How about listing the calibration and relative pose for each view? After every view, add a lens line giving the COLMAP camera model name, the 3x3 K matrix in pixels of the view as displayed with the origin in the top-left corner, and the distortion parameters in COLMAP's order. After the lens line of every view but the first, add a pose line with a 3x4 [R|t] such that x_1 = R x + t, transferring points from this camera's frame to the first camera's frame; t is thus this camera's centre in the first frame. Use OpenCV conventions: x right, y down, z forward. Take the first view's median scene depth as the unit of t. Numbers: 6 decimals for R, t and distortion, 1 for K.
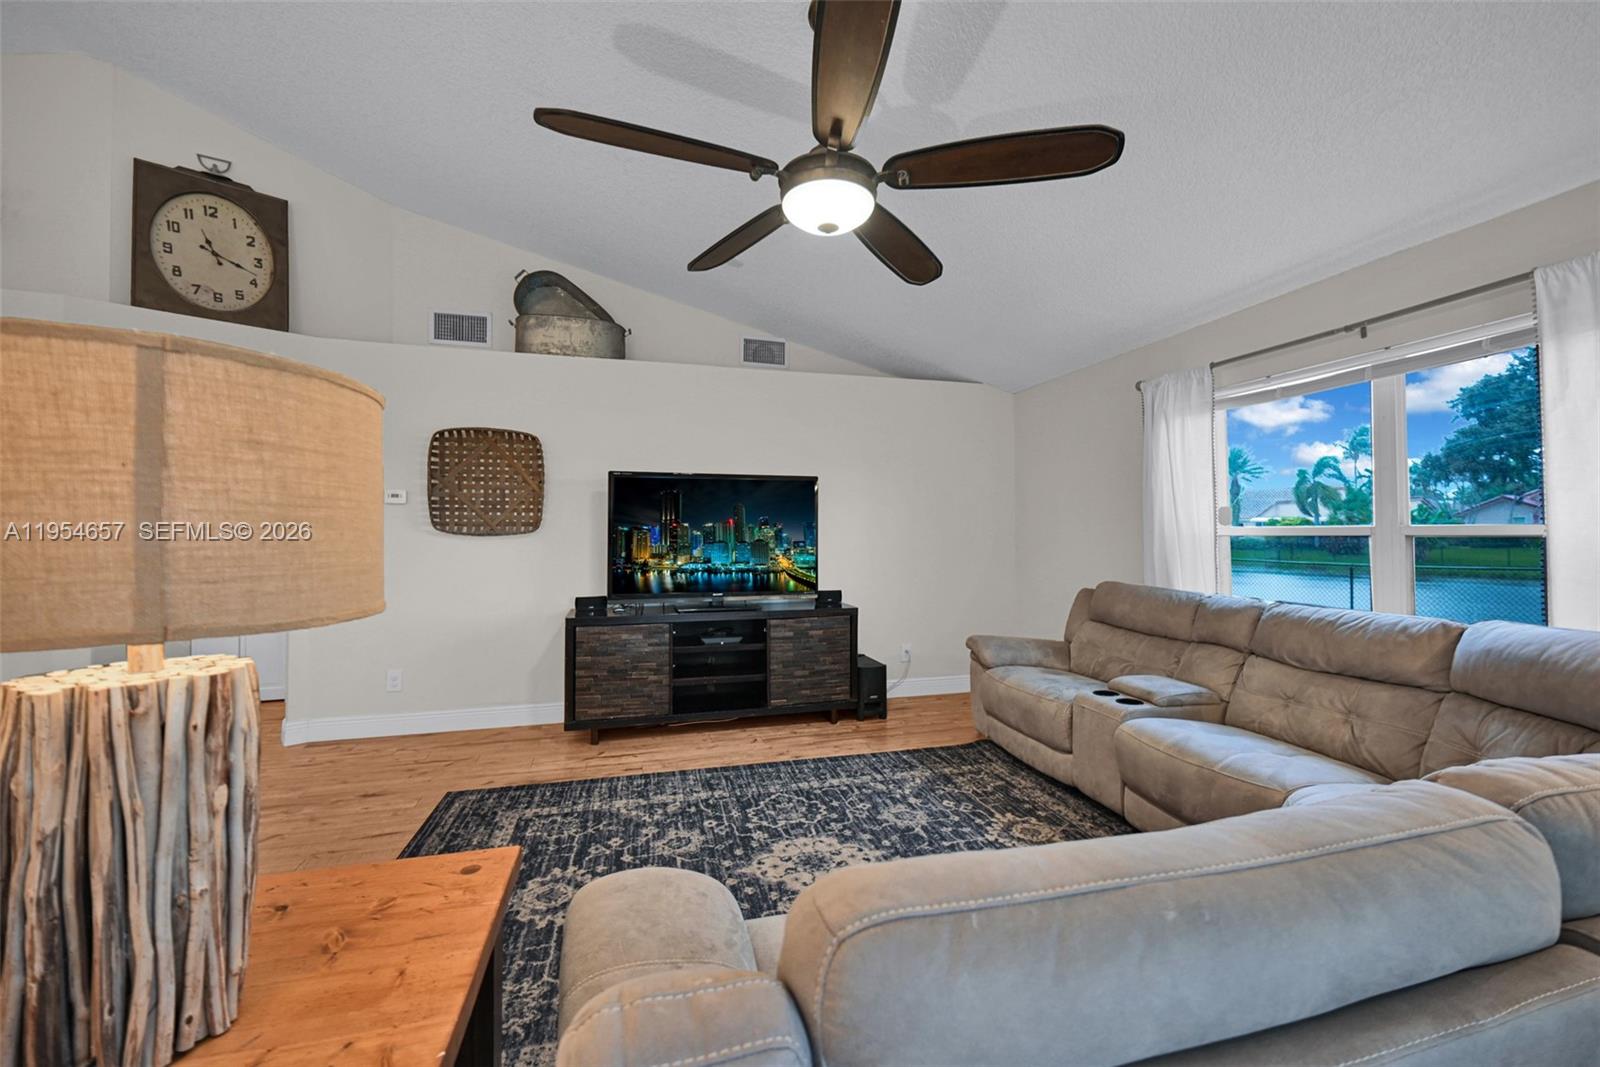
lens RADIAL K [[641.6, 0, 805.3], [0, 641.6, 521.7], [0, 0, 1]] dist [0.001649, 0.000134]
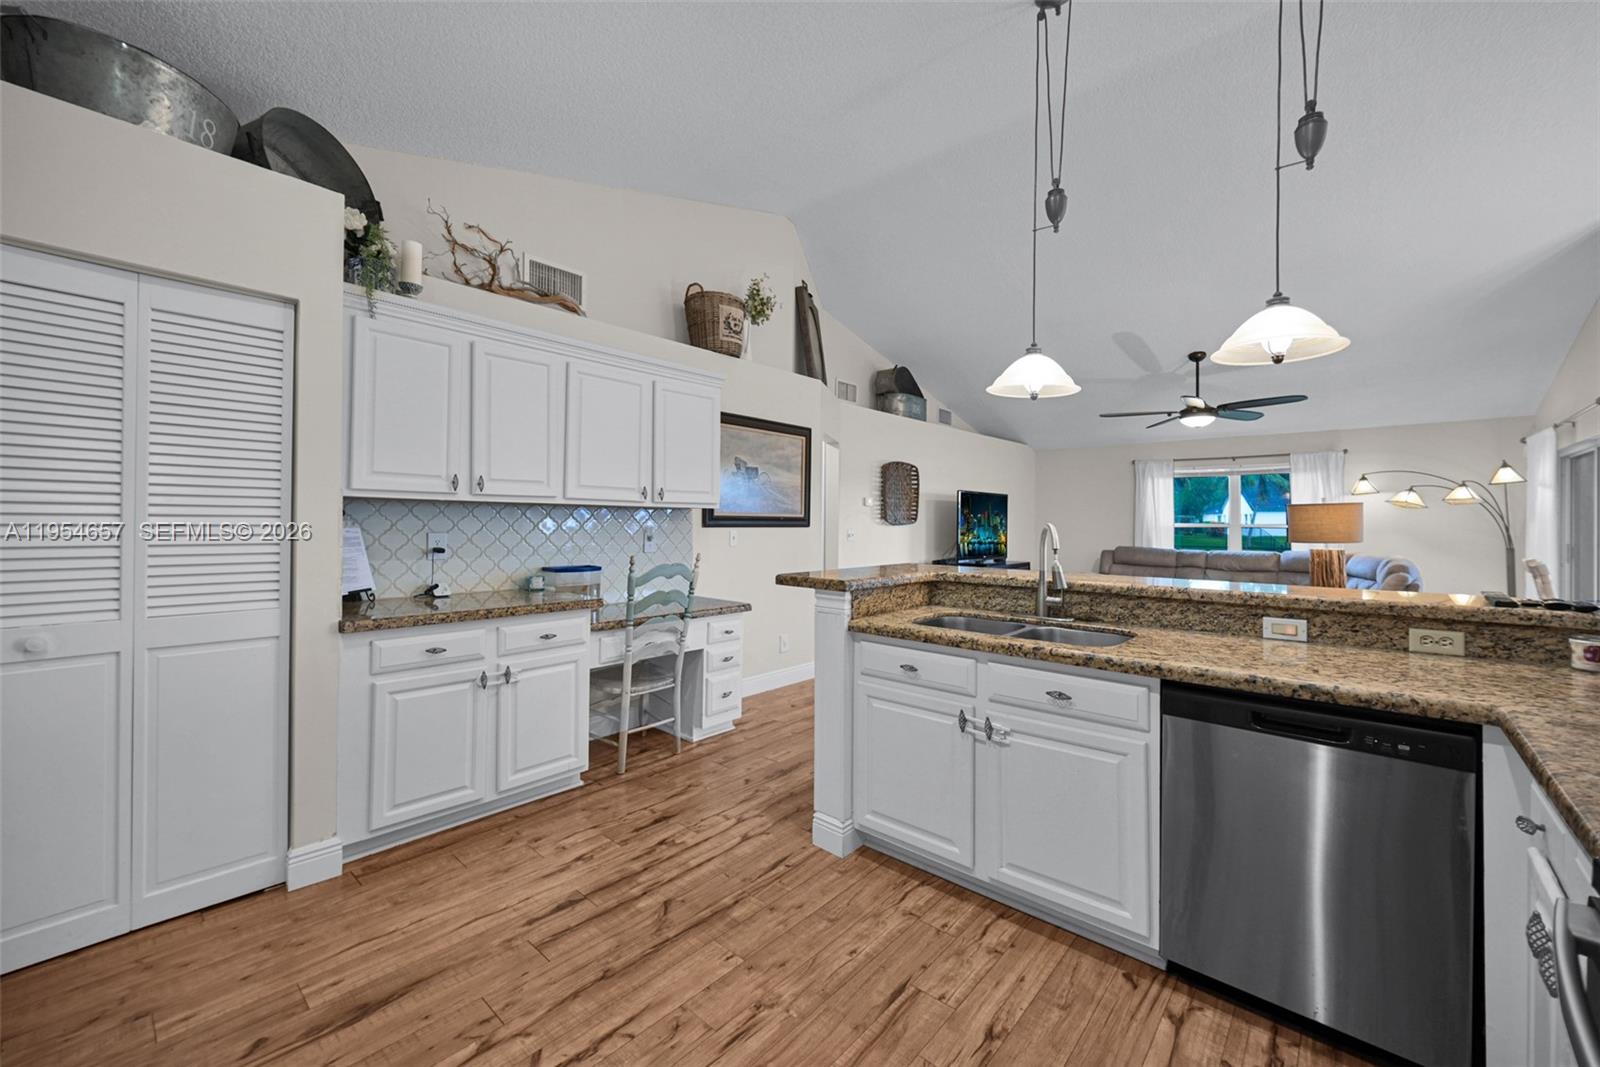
lens RADIAL K [[641.6, 0, 799.6], [0, 641.6, 517.1], [0, 0, 1]] dist [0.001649, 0.000134]
pose [[0.840281, 0.009647, 0.542065, -2.358464], [-0.017972, 0.999788, 0.010067, -0.018995], [-0.541853, -0.018201, 0.840276, -0.395376]]
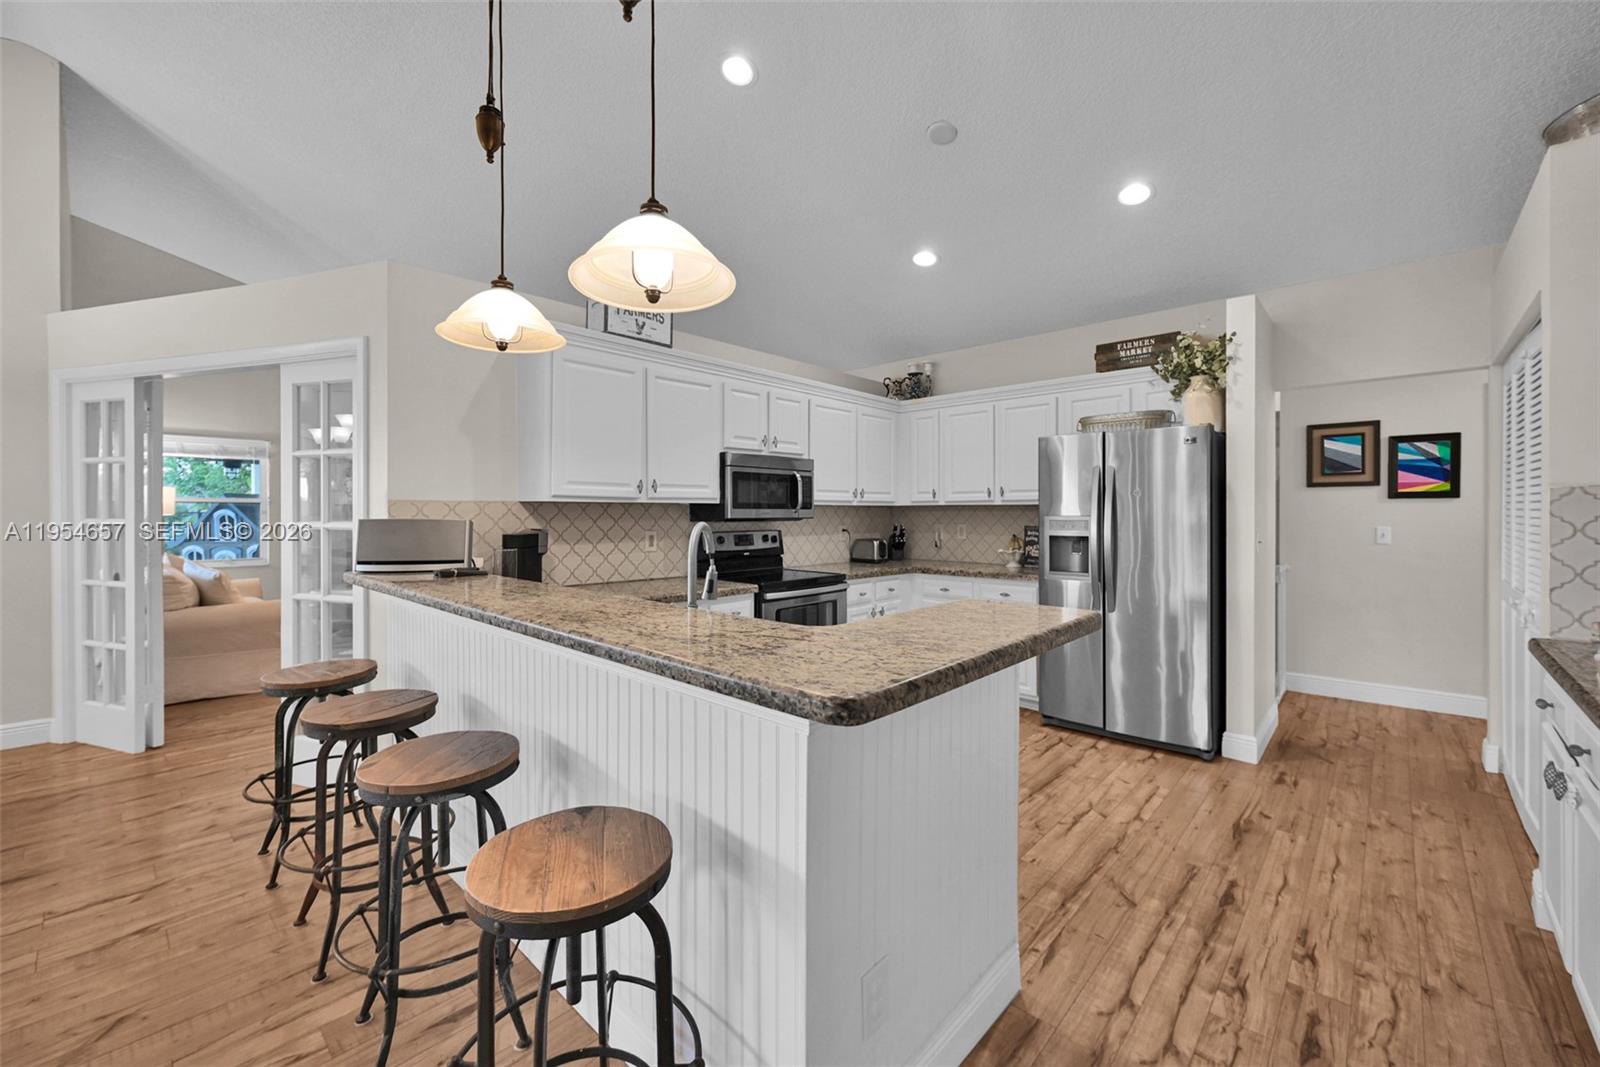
lens RADIAL K [[641.6, 0, 806.9], [0, 641.6, 519.9], [0, 0, 1]] dist [0.001649, 0.000134]
pose [[-0.847356, 0.006556, -0.530985, -1.344090], [0.010739, 0.999931, -0.004791, -0.003514], [0.530917, -0.009762, -0.847368, 0.770311]]
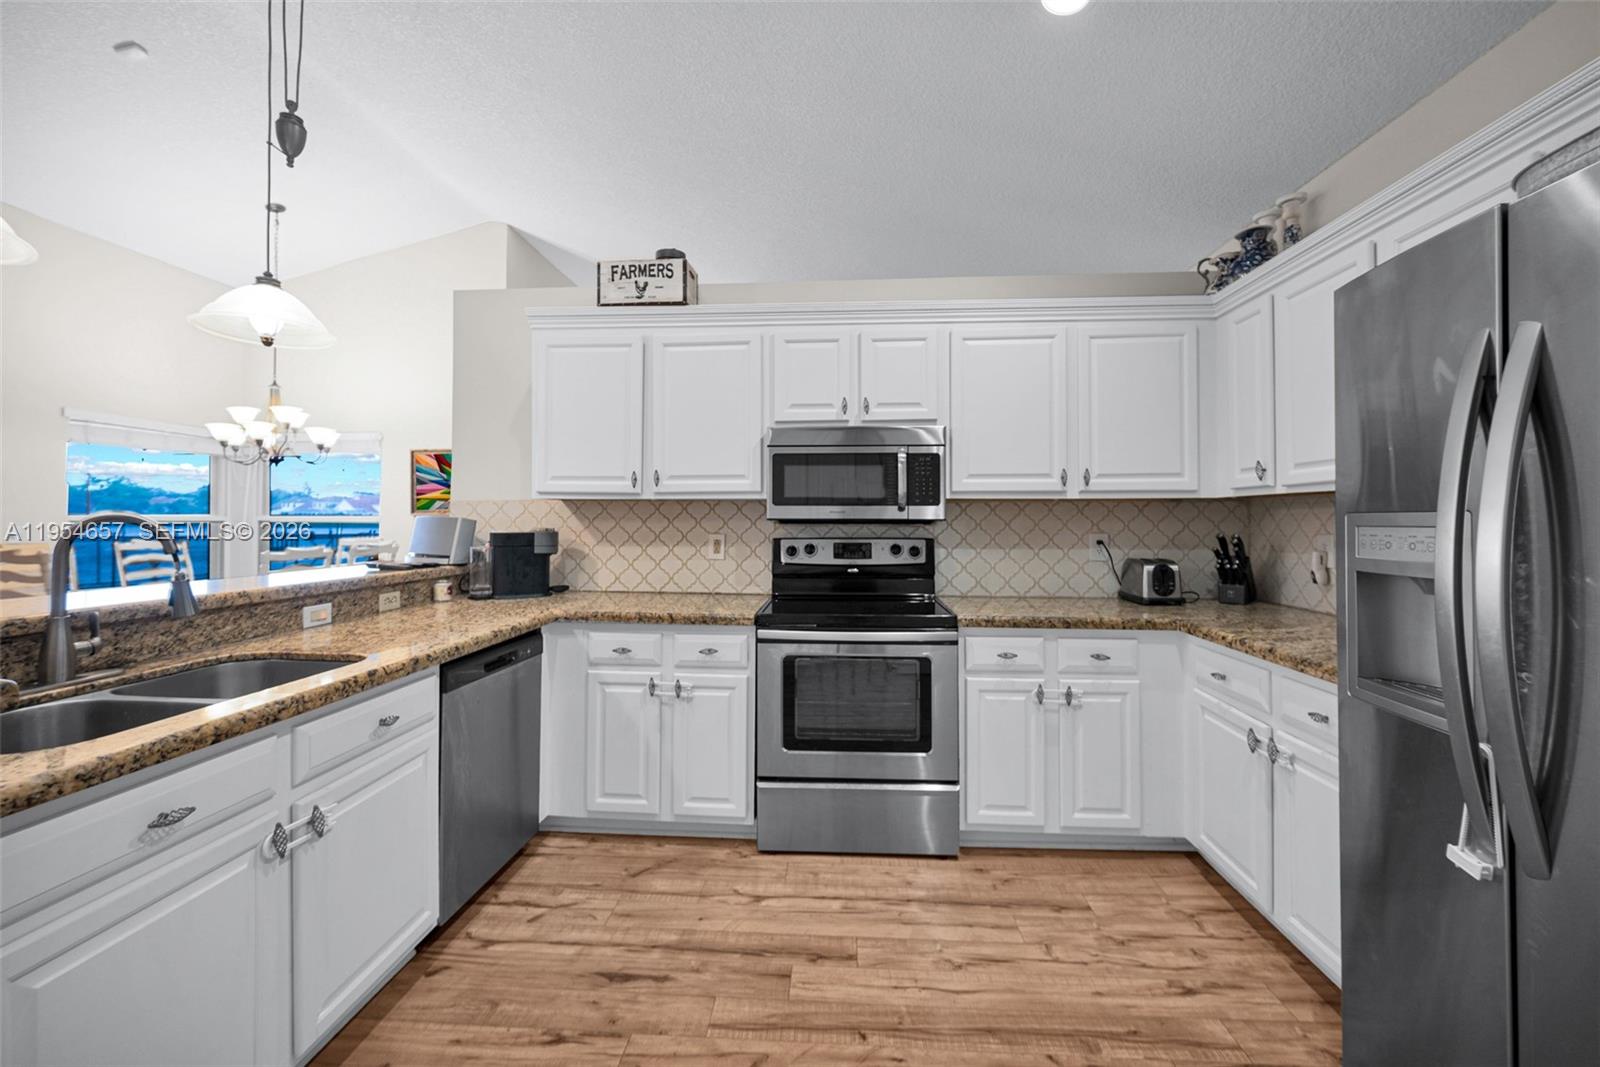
lens RADIAL K [[641.6, 0, 813.2], [0, 641.6, 513.8], [0, 0, 1]] dist [0.001649, 0.000134]
pose [[-0.945258, 0.002122, 0.326318, -2.292392], [-0.007049, 0.999613, -0.026918, 0.003230], [-0.326249, -0.027744, -0.944877, 0.445313]]
